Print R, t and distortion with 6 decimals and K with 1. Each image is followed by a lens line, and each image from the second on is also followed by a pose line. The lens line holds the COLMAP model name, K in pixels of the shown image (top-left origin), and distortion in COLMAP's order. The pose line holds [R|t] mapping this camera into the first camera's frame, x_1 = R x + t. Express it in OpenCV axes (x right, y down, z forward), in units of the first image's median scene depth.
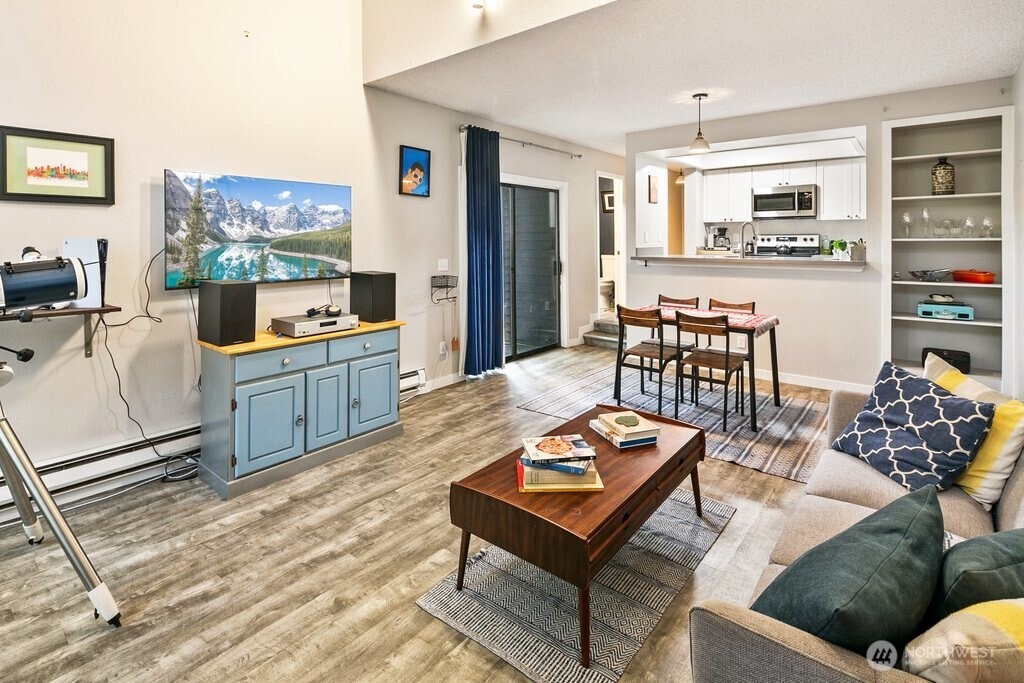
lens RADIAL K [[507.4, 0, 508.5], [0, 507.4, 239.2], [0, 0, 1]] dist [0.001741, -0.000538]
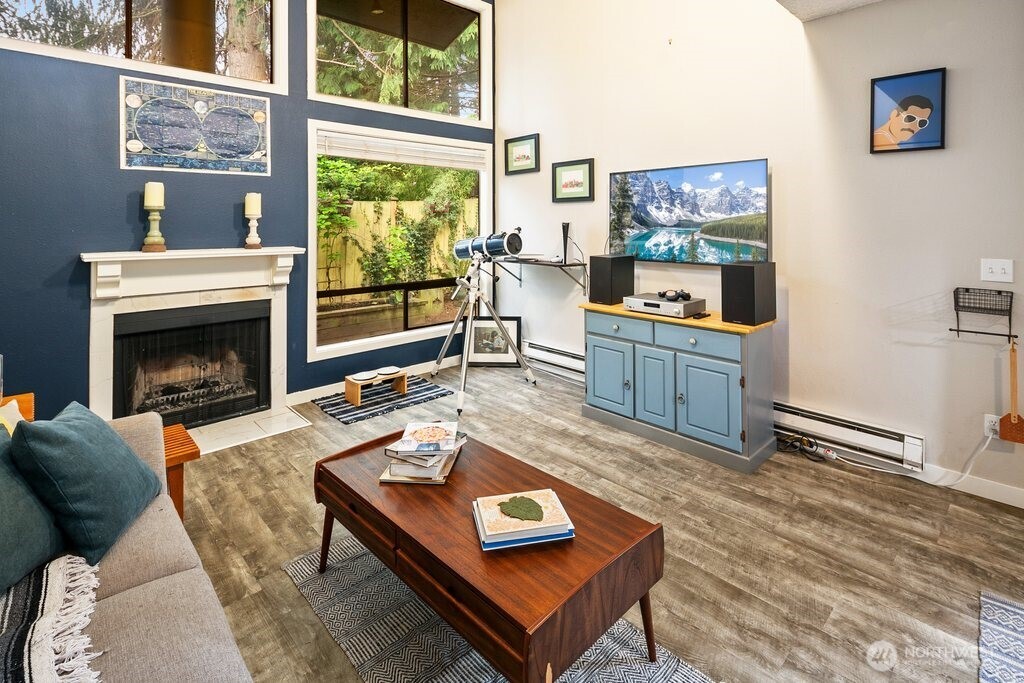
lens RADIAL K [[497.2, 0, 513.4], [0, 497.2, 224.0], [0, 0, 1]] dist [-0.002665, -0.001515]
pose [[-0.131181, -0.003092, -0.991354, 0.636673], [-0.000625, 0.999995, -0.003036, 0.006410], [0.991358, 0.000221, -0.131182, 0.809238]]
